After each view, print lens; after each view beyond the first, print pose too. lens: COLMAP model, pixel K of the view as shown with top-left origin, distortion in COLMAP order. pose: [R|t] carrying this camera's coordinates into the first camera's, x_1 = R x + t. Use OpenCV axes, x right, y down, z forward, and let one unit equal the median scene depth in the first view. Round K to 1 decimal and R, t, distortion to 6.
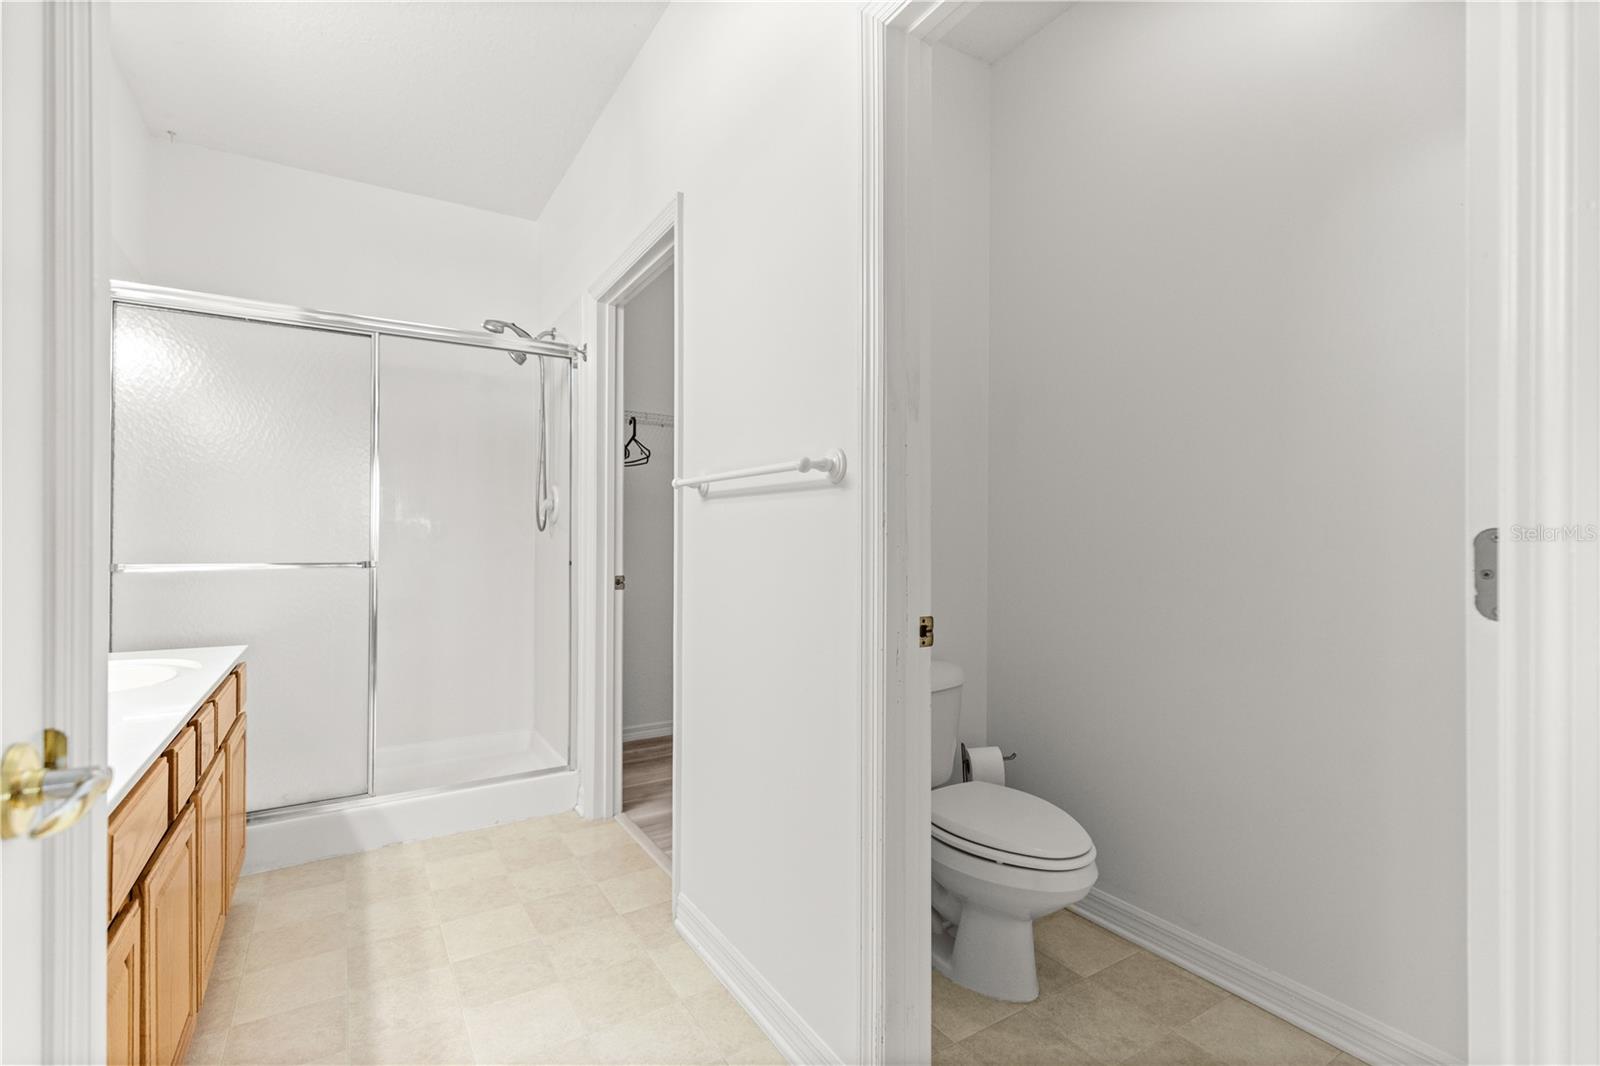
lens RADIAL K [[732.3, 0, 800.3], [0, 732.3, 533.8], [0, 0, 1]] dist [0.008663, -0.001450]
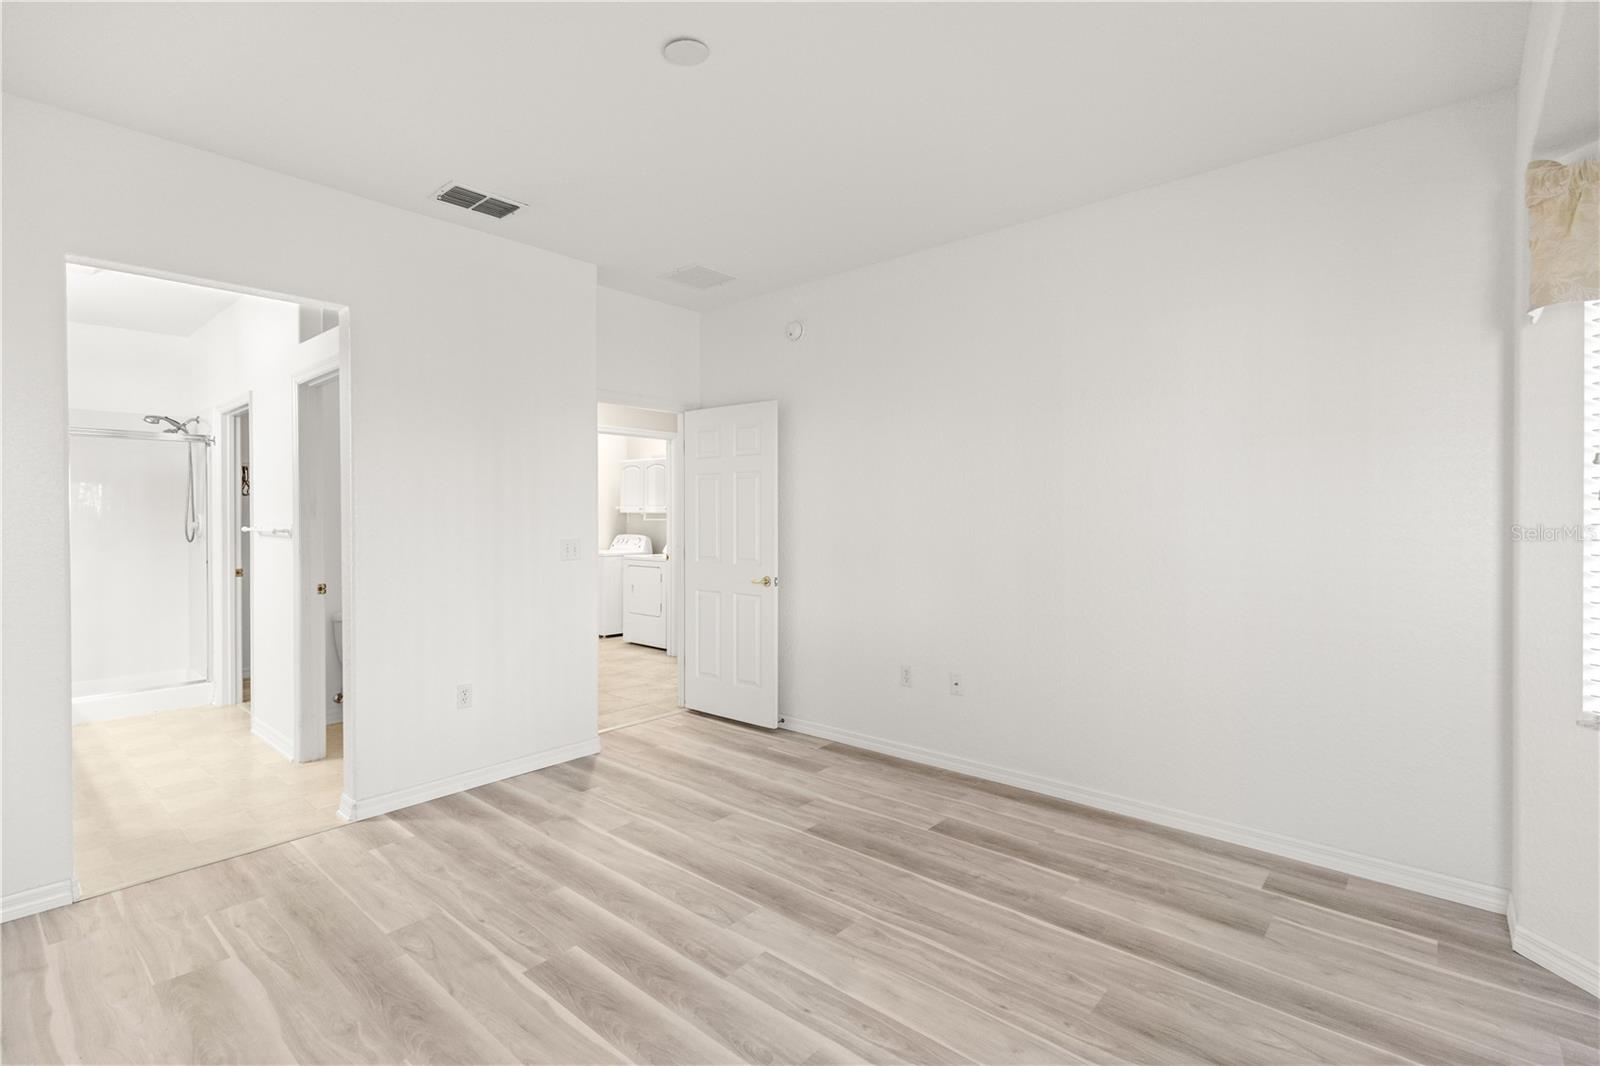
lens RADIAL K [[732.3, 0, 796.6], [0, 732.3, 526.5], [0, 0, 1]] dist [0.008663, -0.001450]
pose [[0.957380, -0.002483, 0.288820, 0.529993], [-0.002701, 0.999842, 0.017549, -0.079720], [-0.288818, -0.017581, 0.957223, -1.087262]]
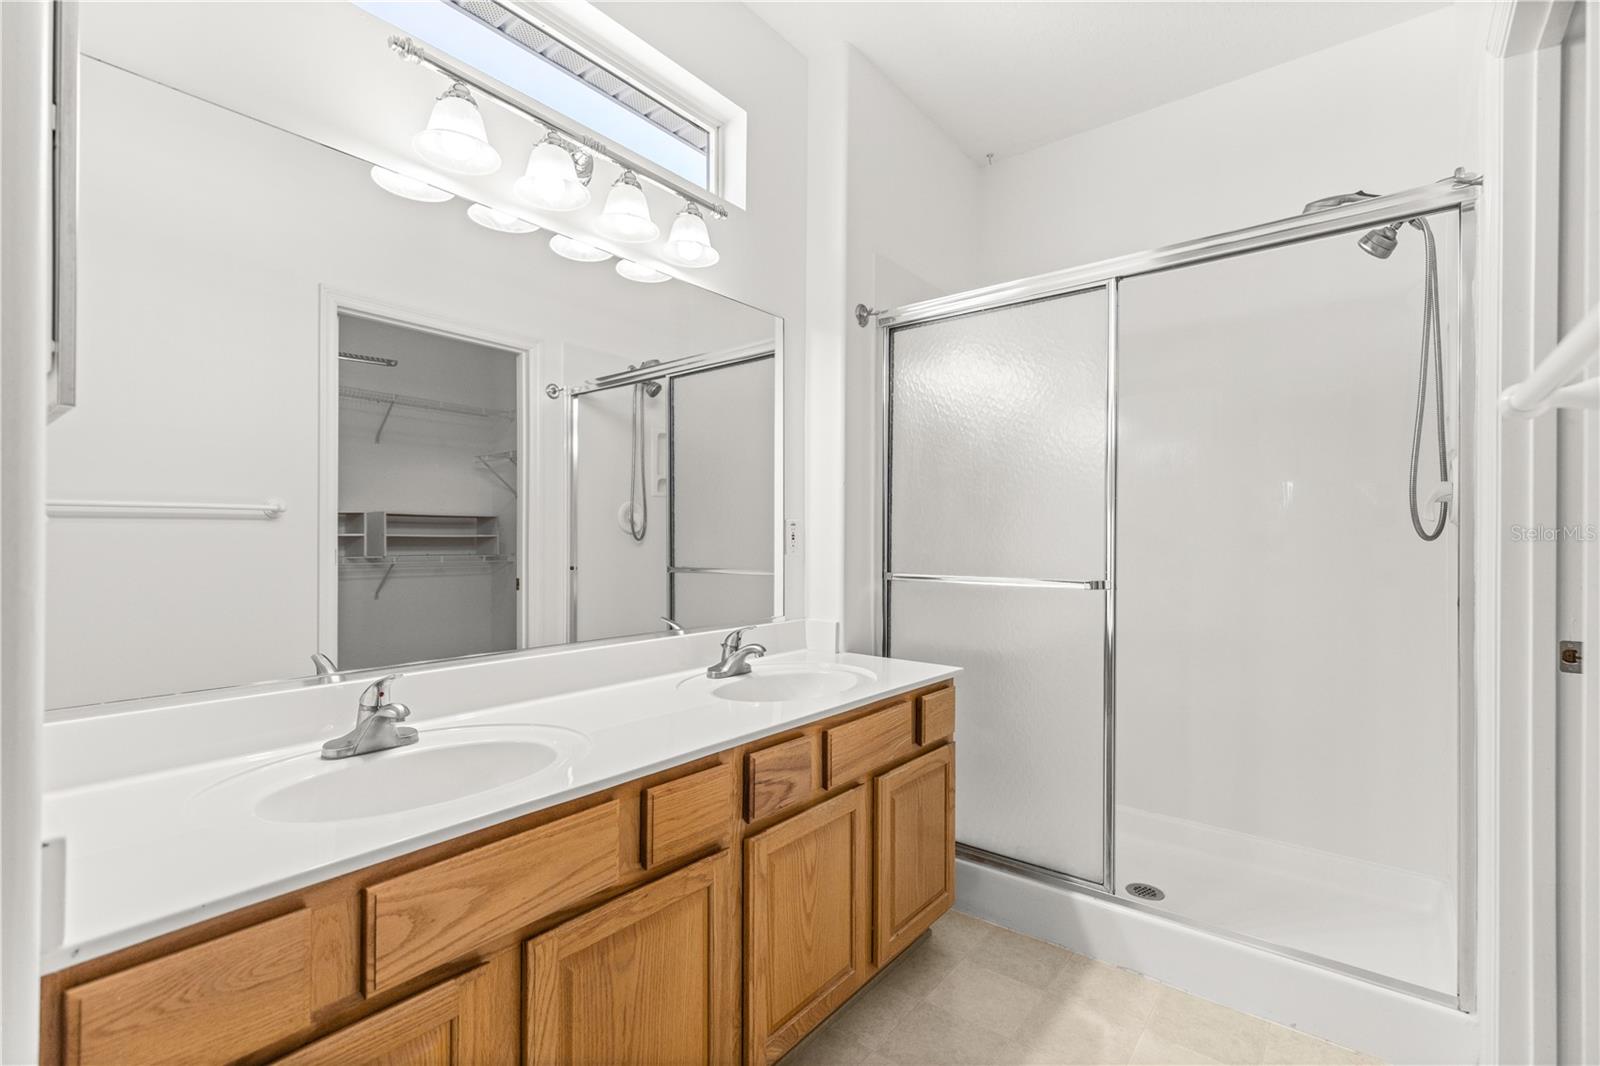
lens RADIAL K [[732.3, 0, 791.9], [0, 732.3, 545.3], [0, 0, 1]] dist [0.008663, -0.001450]
pose [[0.320804, -0.005338, -0.947131, 0.025959], [-0.004200, 0.999966, -0.007059, 0.006205], [0.947136, 0.006243, 0.320770, 0.399713]]
